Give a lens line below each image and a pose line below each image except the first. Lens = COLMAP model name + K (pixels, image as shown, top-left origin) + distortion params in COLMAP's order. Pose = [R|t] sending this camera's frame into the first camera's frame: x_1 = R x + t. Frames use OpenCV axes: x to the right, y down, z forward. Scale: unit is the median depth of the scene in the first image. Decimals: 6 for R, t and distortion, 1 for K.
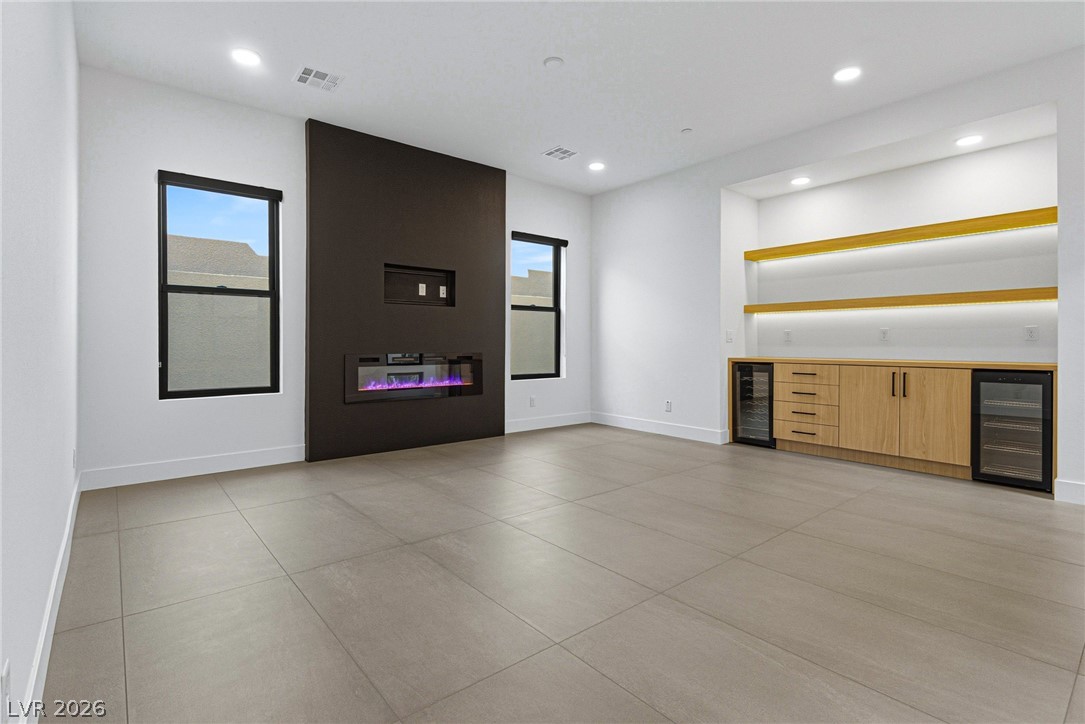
lens RADIAL K [[504.1, 0, 538.5], [0, 504.1, 352.3], [0, 0, 1]] dist [0.008477, -0.005975]
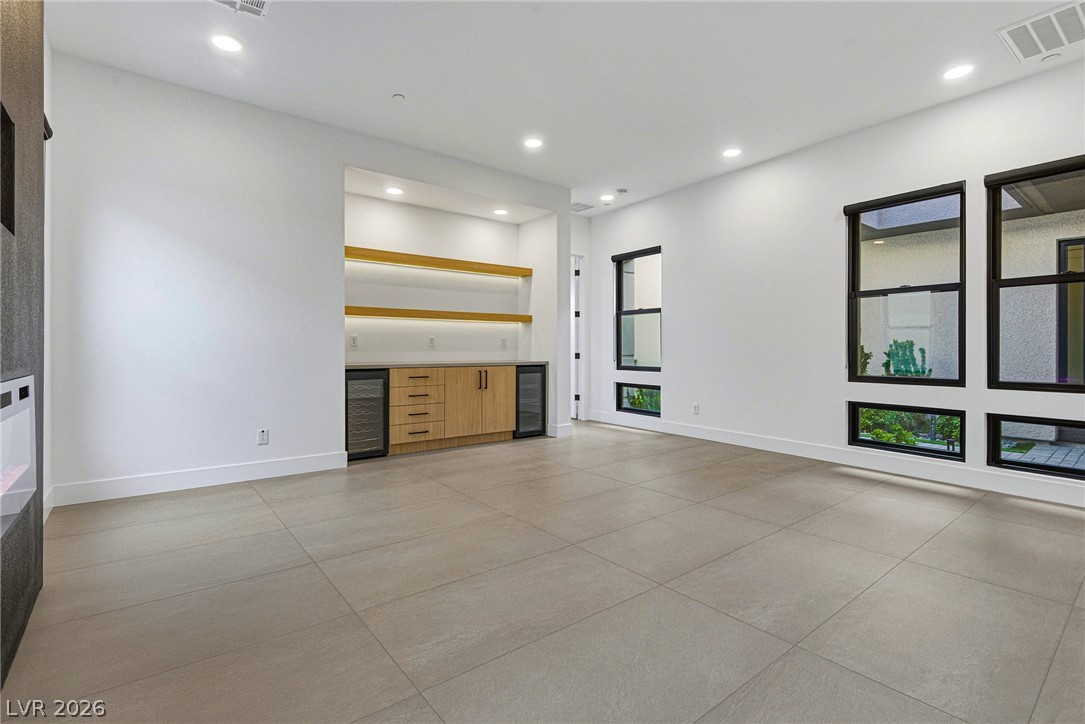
lens RADIAL K [[504.1, 0, 516.3], [0, 504.1, 349.6], [0, 0, 1]] dist [0.008477, -0.005975]
pose [[0.049704, 0.000913, 0.998764, -0.534355], [0.019604, 0.999806, -0.001889, -0.009242], [-0.998572, 0.019674, 0.049676, 0.753306]]
